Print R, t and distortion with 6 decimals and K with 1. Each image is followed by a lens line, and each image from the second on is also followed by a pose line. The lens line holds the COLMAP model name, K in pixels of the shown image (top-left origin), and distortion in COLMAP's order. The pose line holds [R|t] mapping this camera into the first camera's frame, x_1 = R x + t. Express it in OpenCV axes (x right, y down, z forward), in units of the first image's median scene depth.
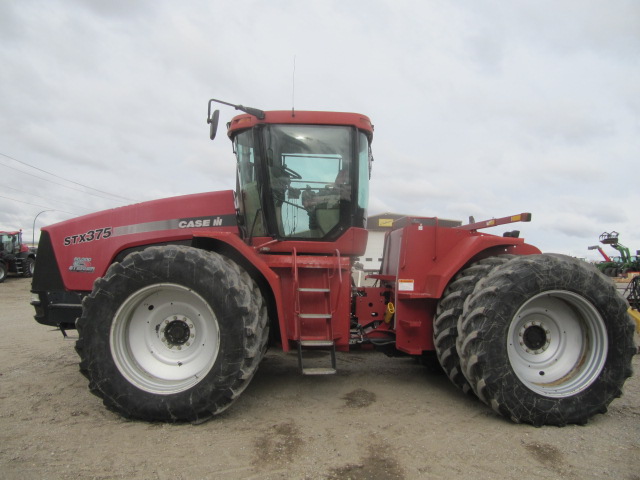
lens RADIAL K [[529.5, 0, 320.0], [0, 529.5, 240.0], [0, 0, 1]] dist [-0.041638, 0.011754]
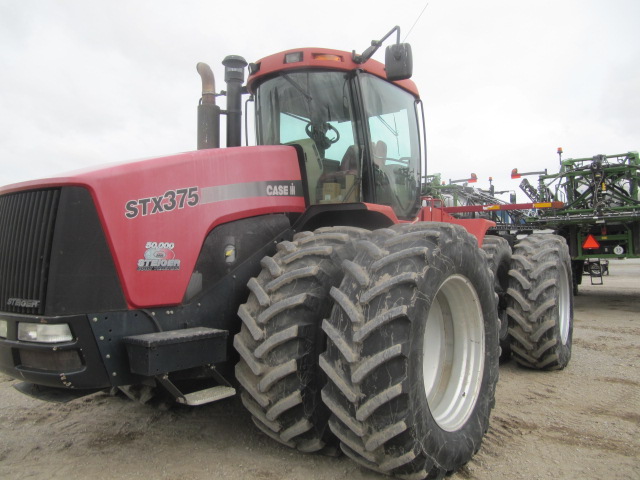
lens RADIAL K [[529.5, 0, 320.0], [0, 529.5, 240.0], [0, 0, 1]] dist [-0.041638, 0.011754]
pose [[0.627402, -0.008683, 0.778647, -0.916057], [-0.008267, 0.999807, 0.017811, 0.025289], [-0.778651, -0.017612, 0.627210, 0.666686]]
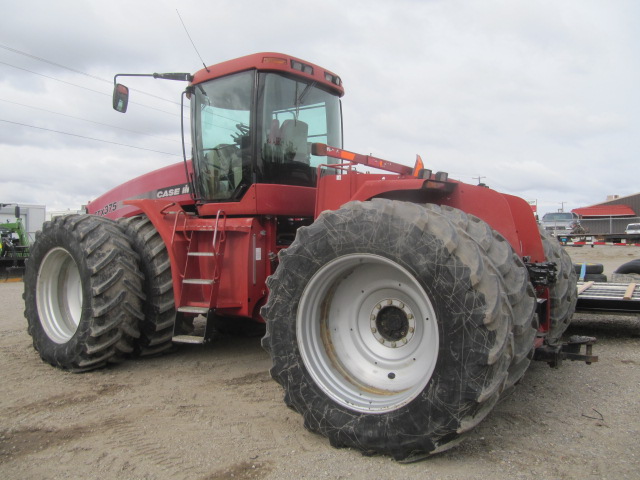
lens RADIAL K [[529.5, 0, 320.0], [0, 529.5, 240.0], [0, 0, 1]] dist [-0.041638, 0.011754]
pose [[0.783186, -0.017761, -0.621533, 0.827427], [0.050294, 0.998126, 0.034853, 0.052379], [0.619749, -0.058556, 0.782612, 0.441407]]
